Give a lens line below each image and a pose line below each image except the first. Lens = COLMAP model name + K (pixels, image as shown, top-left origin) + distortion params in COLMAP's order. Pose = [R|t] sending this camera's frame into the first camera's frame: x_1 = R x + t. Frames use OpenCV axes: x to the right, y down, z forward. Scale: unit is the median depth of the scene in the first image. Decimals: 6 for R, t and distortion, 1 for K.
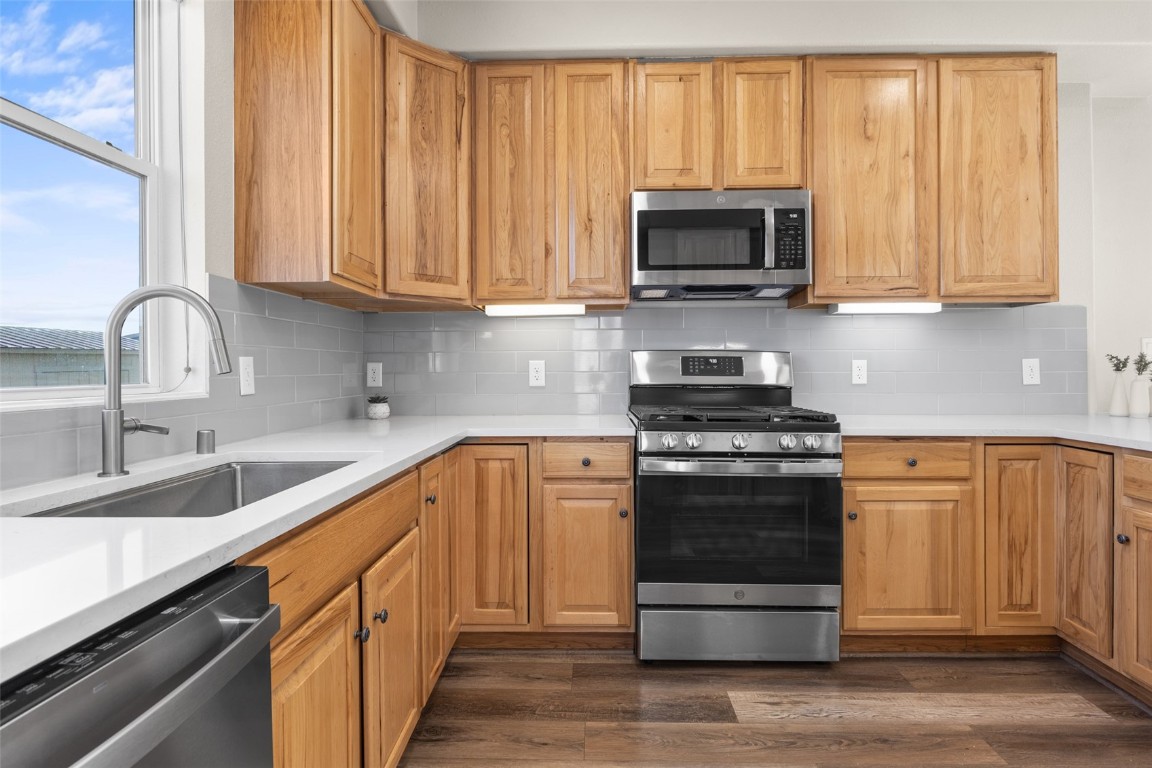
lens RADIAL K [[629.8, 0, 584.2], [0, 629.8, 369.1], [0, 0, 1]] dist [-0.003173, -0.001899]
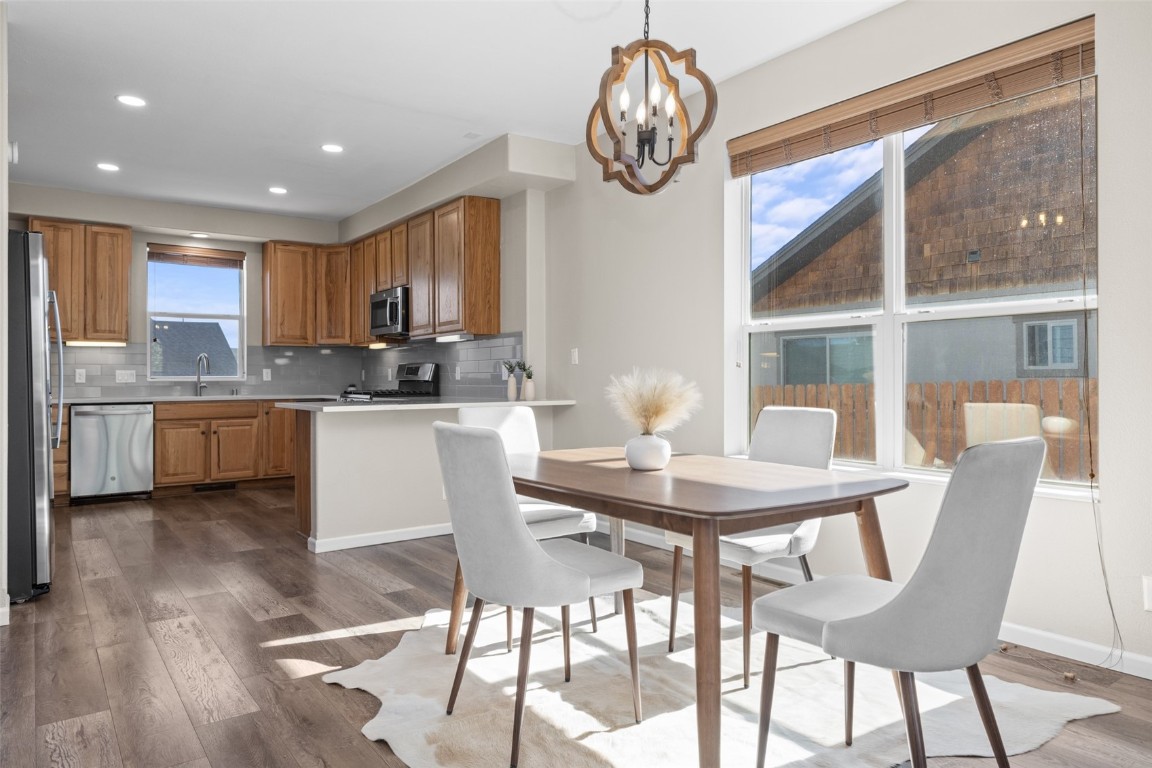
lens RADIAL K [[804.7, 0, 584.3], [0, 804.7, 371.4], [0, 0, 1]] dist [0.039618, -0.013580]
pose [[0.580589, -0.007075, -0.814166, 2.843633], [0.000418, 0.999965, -0.008391, 0.020827], [0.814197, 0.004532, 0.580572, -0.063134]]
